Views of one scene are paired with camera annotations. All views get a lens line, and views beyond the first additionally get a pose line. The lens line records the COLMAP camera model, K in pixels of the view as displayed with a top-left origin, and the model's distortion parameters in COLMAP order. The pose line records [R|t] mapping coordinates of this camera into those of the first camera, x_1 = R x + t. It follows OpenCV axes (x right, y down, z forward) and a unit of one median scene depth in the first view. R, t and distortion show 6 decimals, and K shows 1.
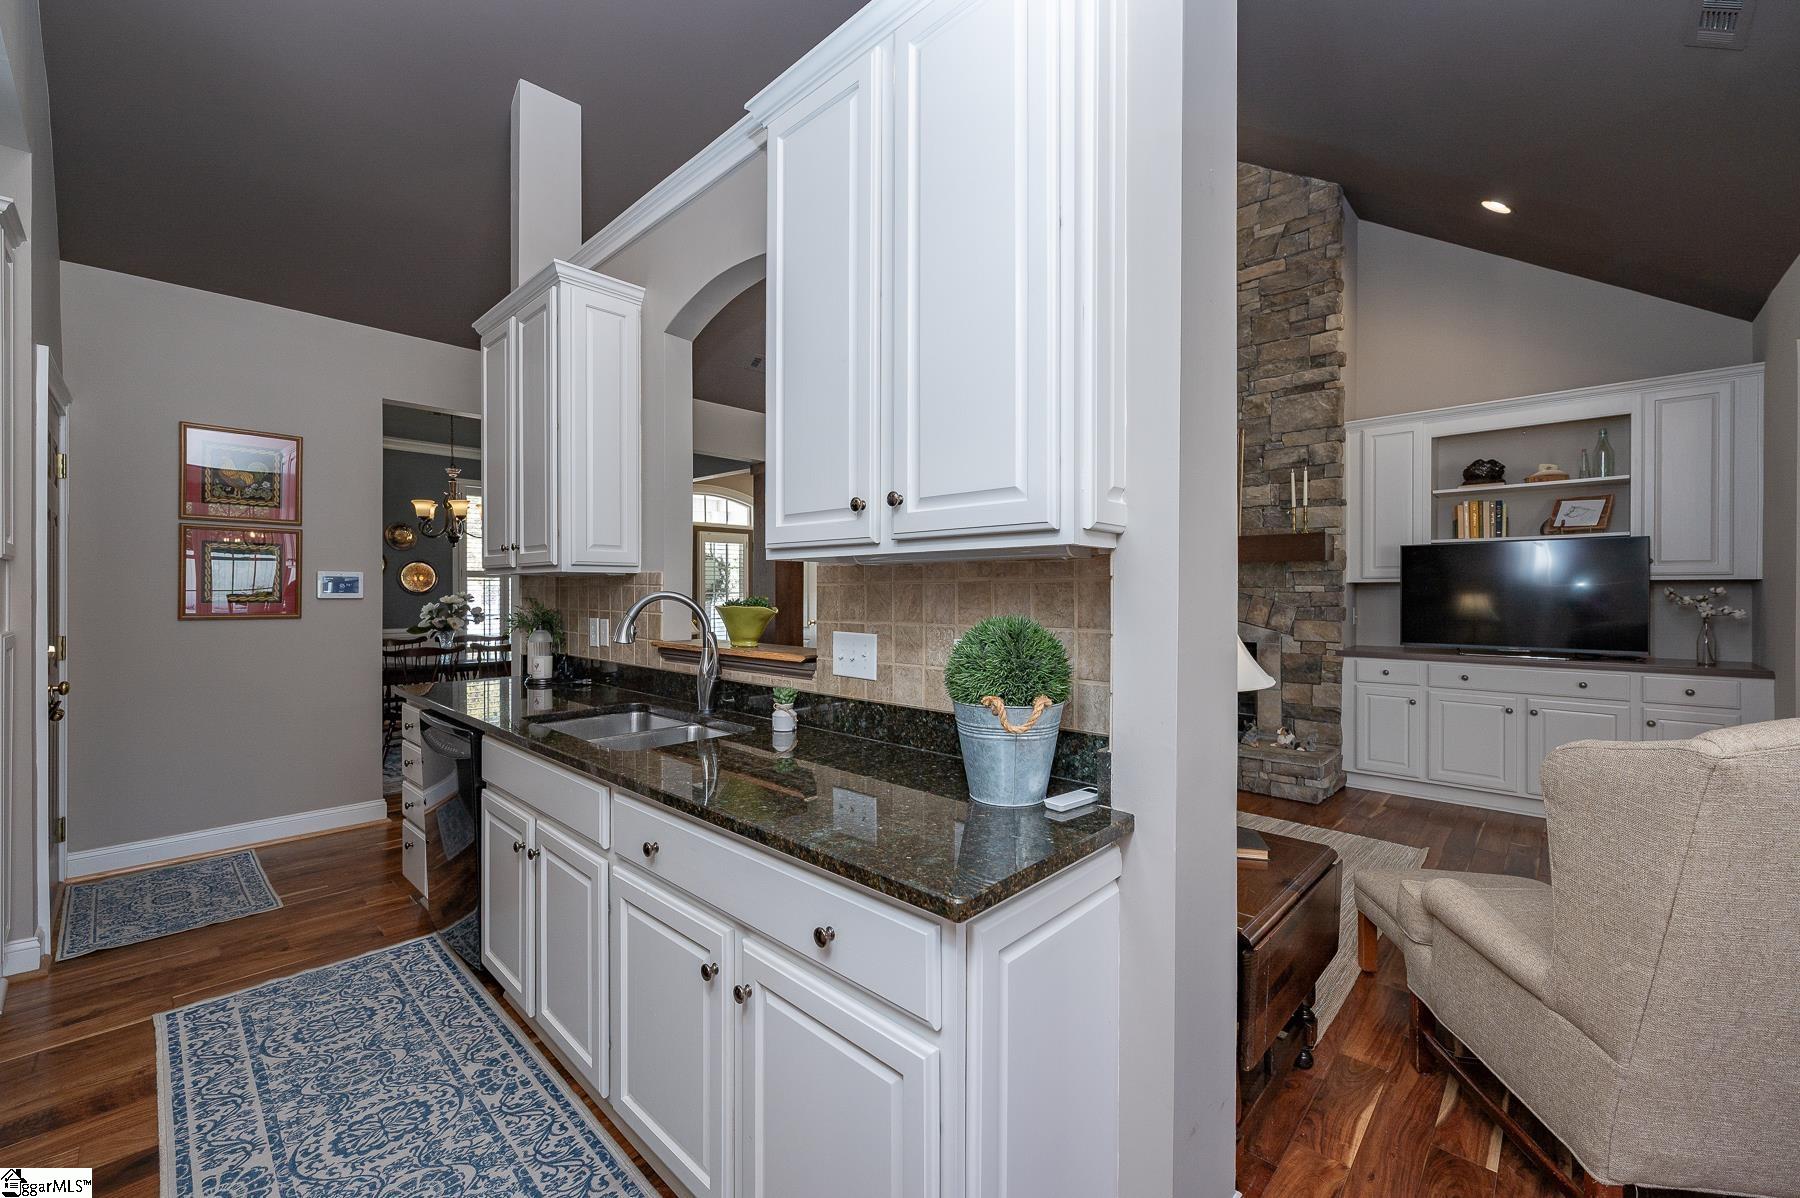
lens RADIAL K [[717.4, 0, 898.9], [0, 717.4, 595.3], [0, 0, 1]] dist [0.000503, 0.000179]
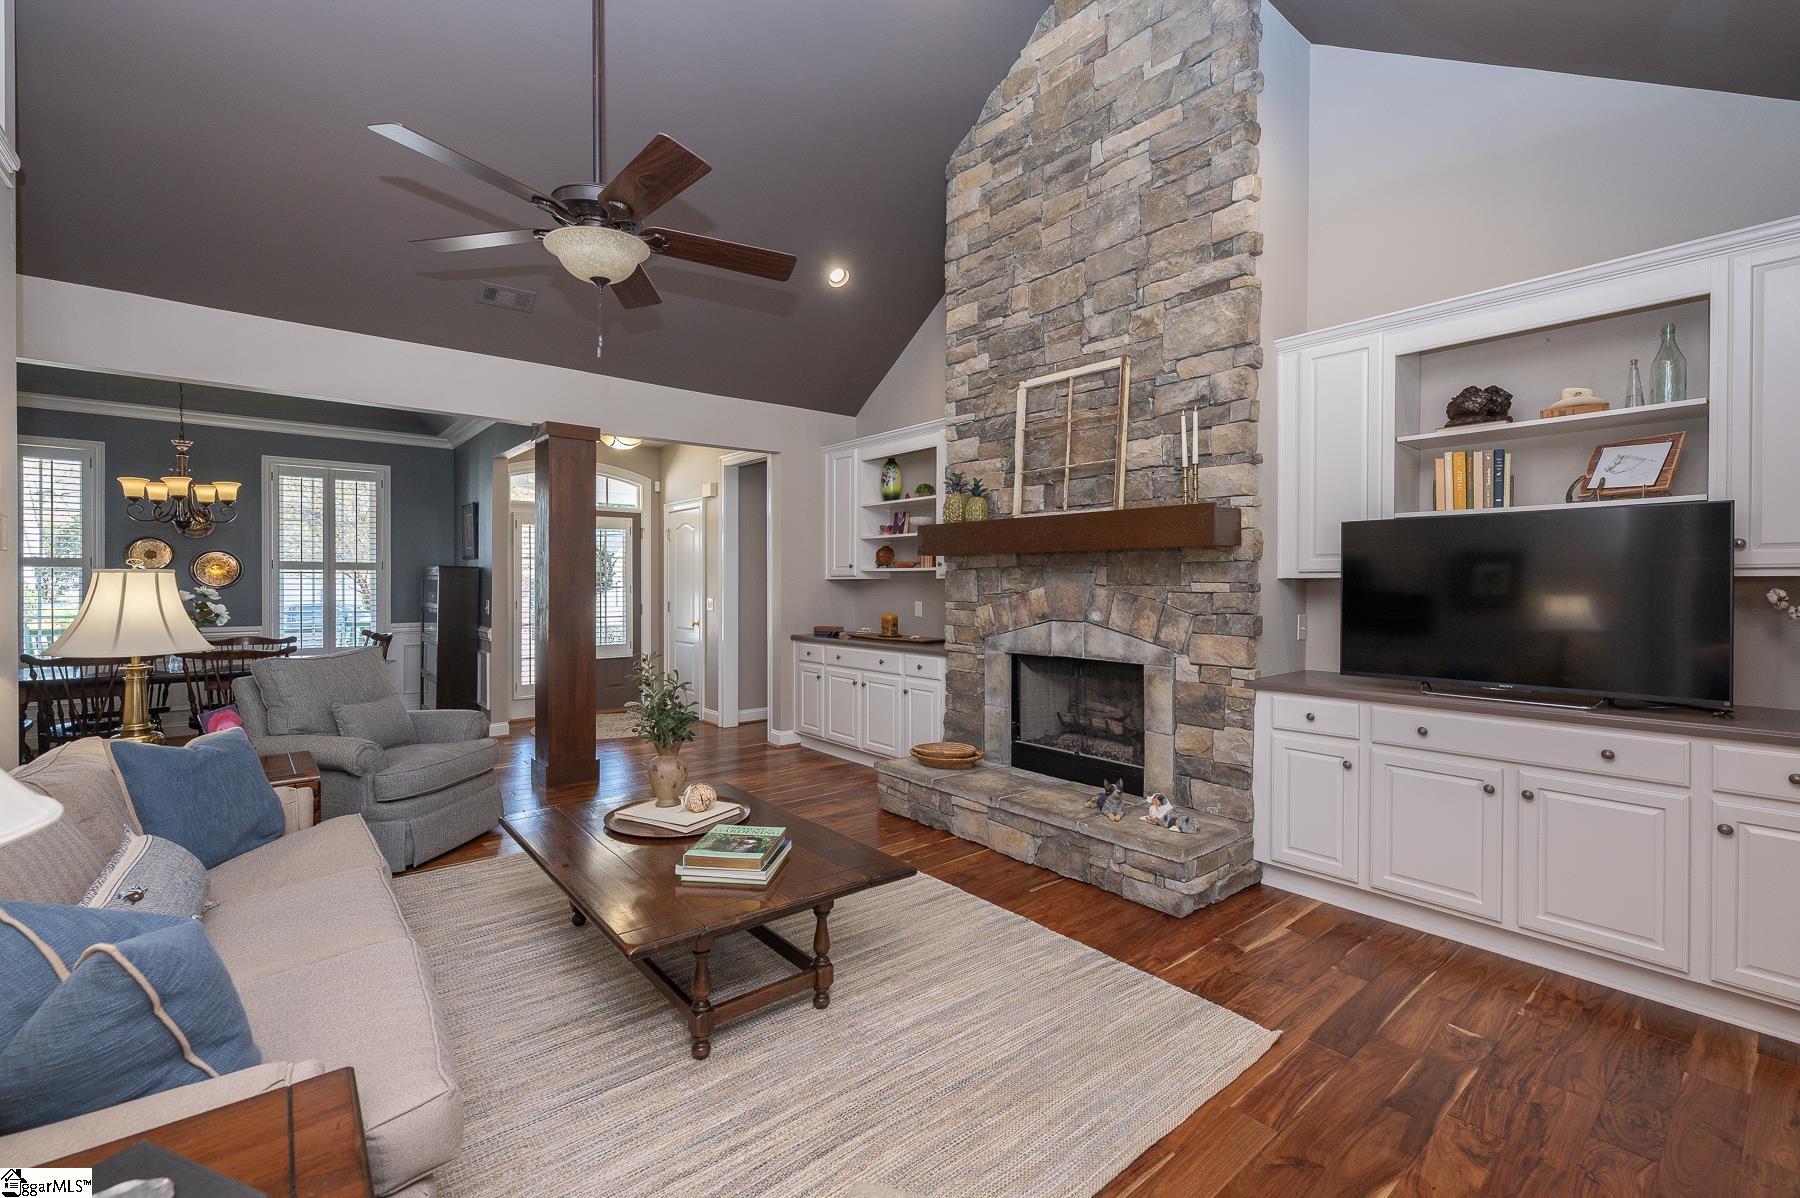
lens RADIAL K [[762.3, 0, 894.3], [0, 762.3, 588.8], [0, 0, 1]] dist [-0.001082, -0.000225]
pose [[0.991887, 0.003672, -0.127070, 0.424691], [-0.003368, 0.999991, 0.002611, -0.010139], [0.127078, -0.002162, 0.991890, 0.288920]]
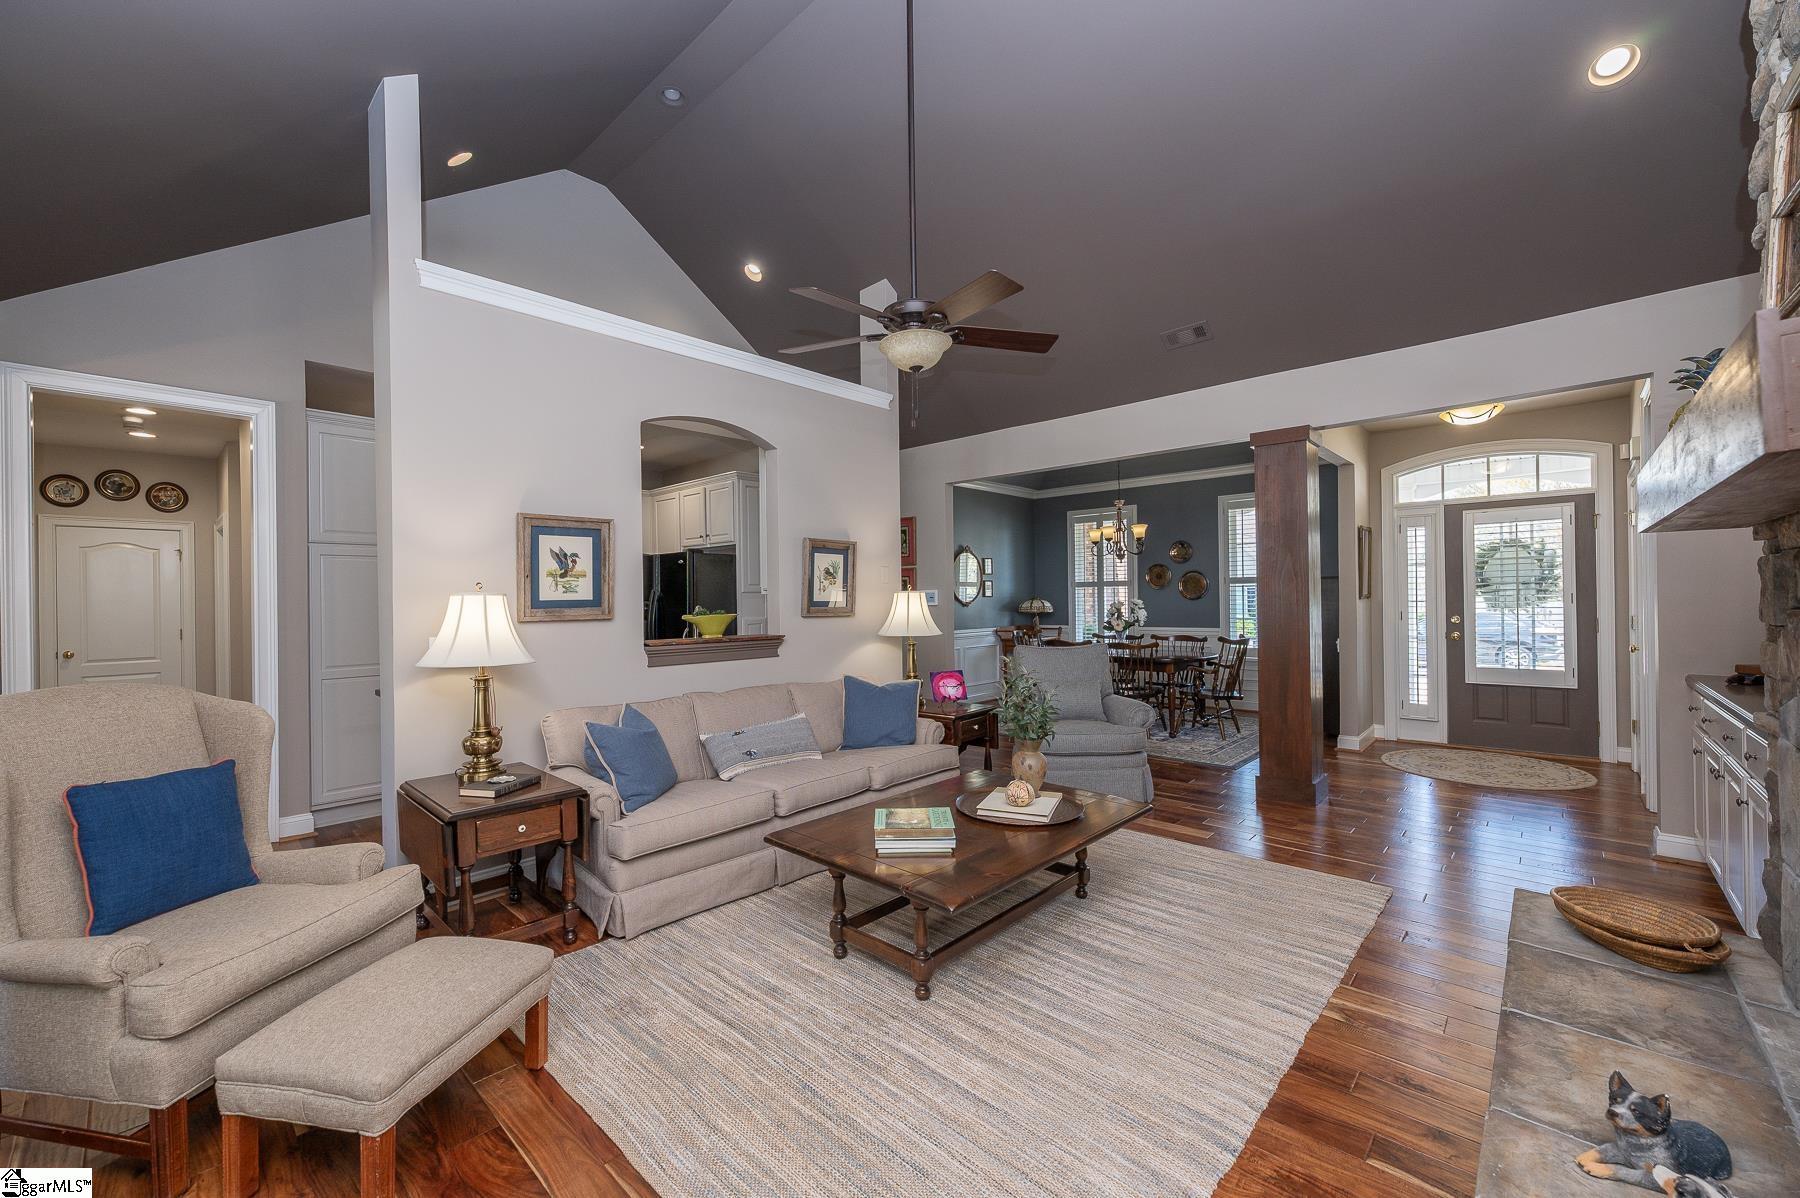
lens RADIAL K [[717.4, 0, 898.9], [0, 717.4, 595.3], [0, 0, 1]] dist [0.000503, 0.000179]
pose [[0.003105, -0.004367, -0.999986, 0.833849], [0.010422, 0.999936, -0.004334, -0.012918], [0.999941, -0.010409, 0.003151, 0.785511]]
